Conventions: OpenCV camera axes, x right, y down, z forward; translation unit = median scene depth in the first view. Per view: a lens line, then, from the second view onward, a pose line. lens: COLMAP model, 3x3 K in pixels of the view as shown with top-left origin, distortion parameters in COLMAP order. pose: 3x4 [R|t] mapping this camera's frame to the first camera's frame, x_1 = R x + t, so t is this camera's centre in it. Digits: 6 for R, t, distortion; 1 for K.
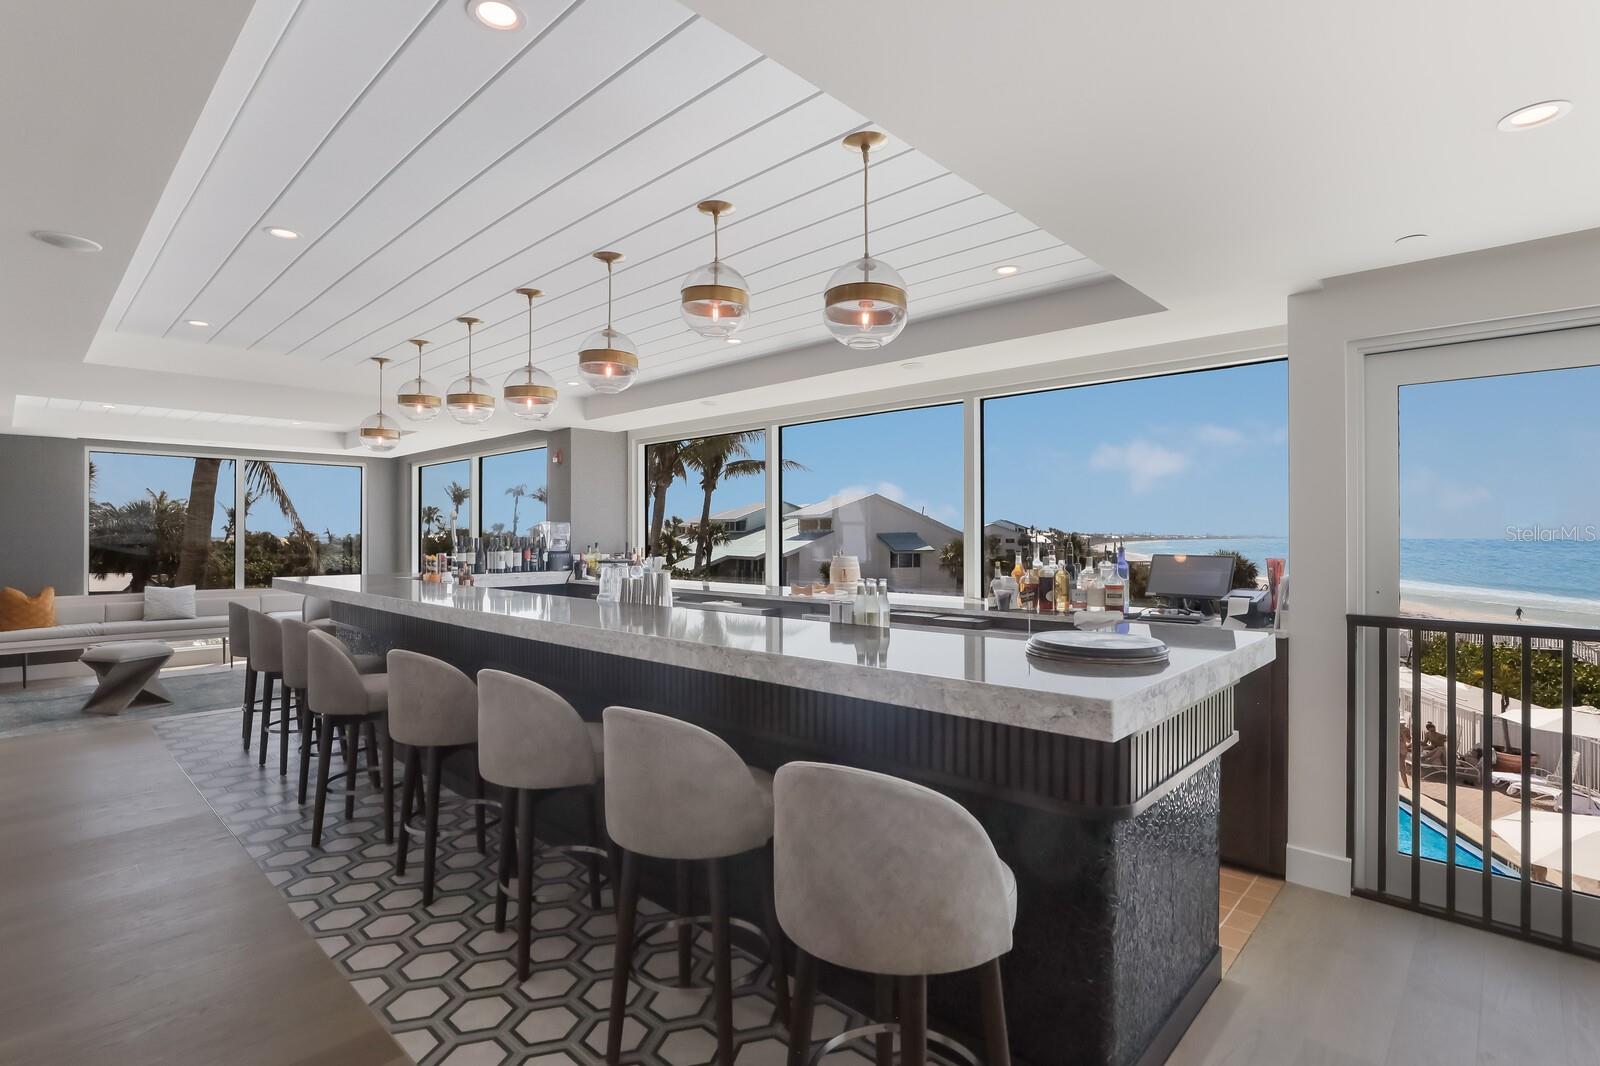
lens RADIAL K [[756.5, 0, 800.0], [0, 756.5, 533.0], [0, 0, 1]] dist [-0.000572, 0.000237]
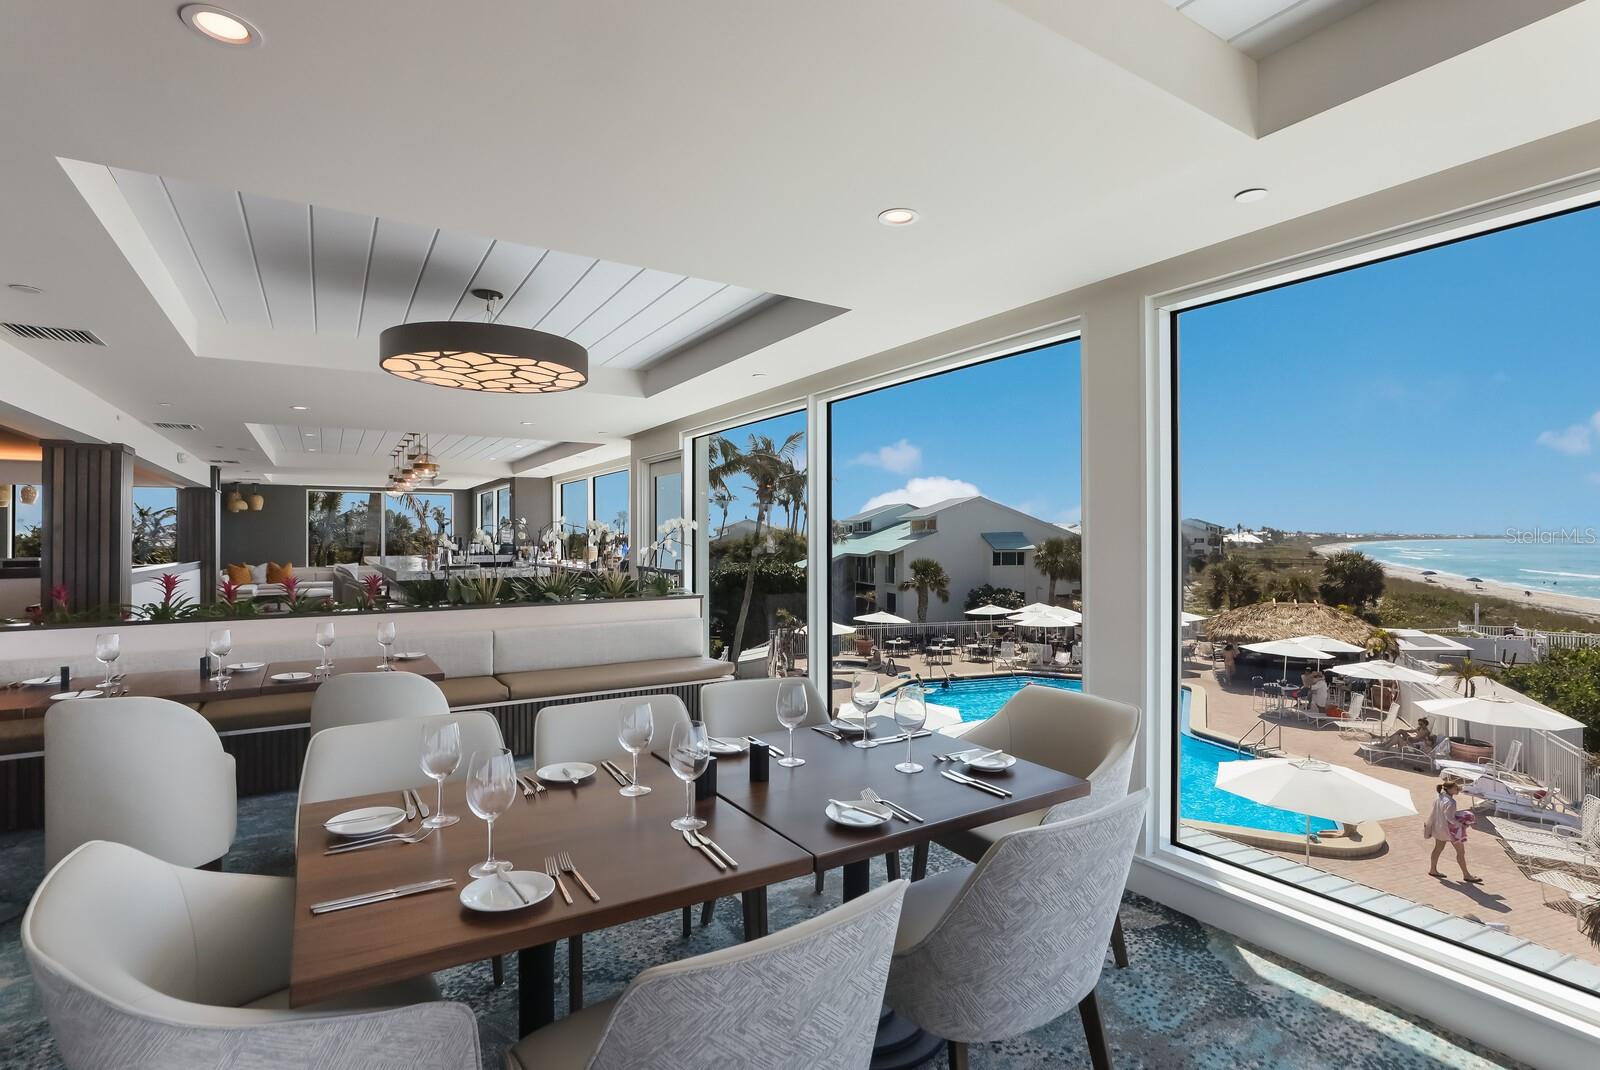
lens RADIAL K [[736.7, 0, 800.0], [0, 736.7, 535.0], [0, 0, 1]] dist [-0.000495, 0.000004]
pose [[0.969697, -0.001300, -0.244308, 0.198882], [0.001999, 0.999995, 0.002613, -0.000352], [0.244304, -0.003022, 0.969694, -0.138308]]
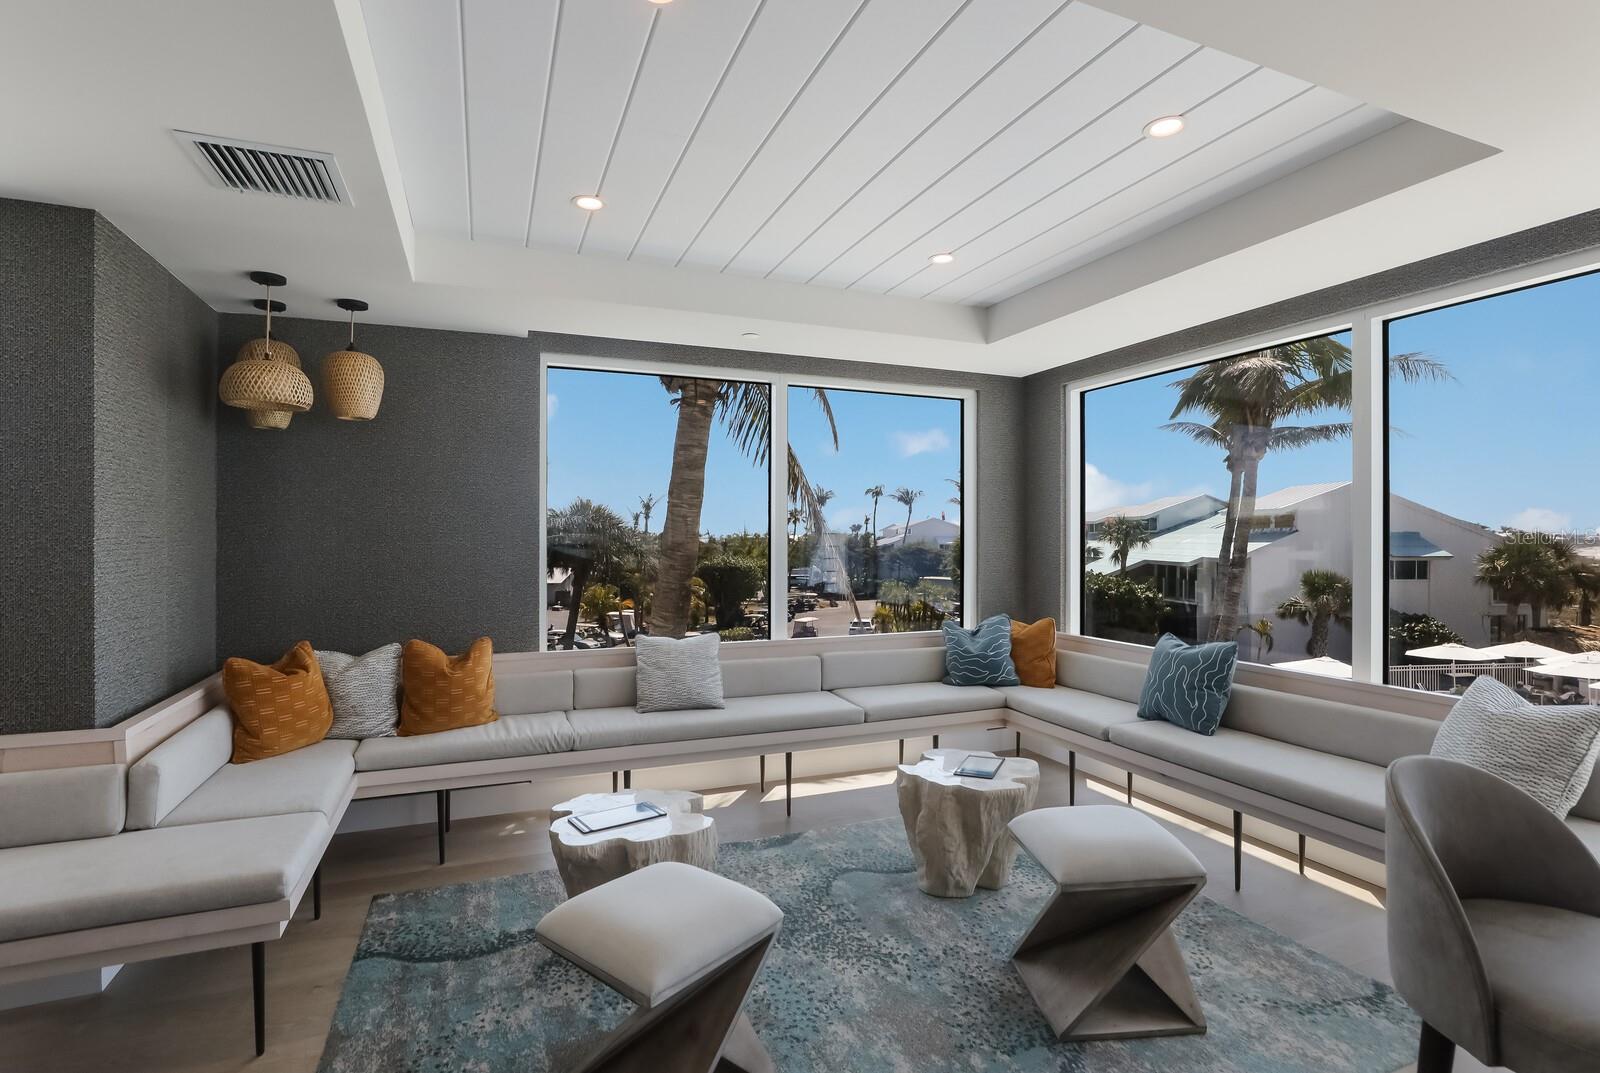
lens RADIAL K [[756.5, 0, 800.0], [0, 756.5, 536.5], [0, 0, 1]] dist [-0.000572, 0.000237]
pose [[0.910939, -0.001082, -0.412540, -0.166084], [0.002380, 0.999994, 0.002633, 0.001945], [0.412534, -0.003380, 0.910936, 0.175076]]
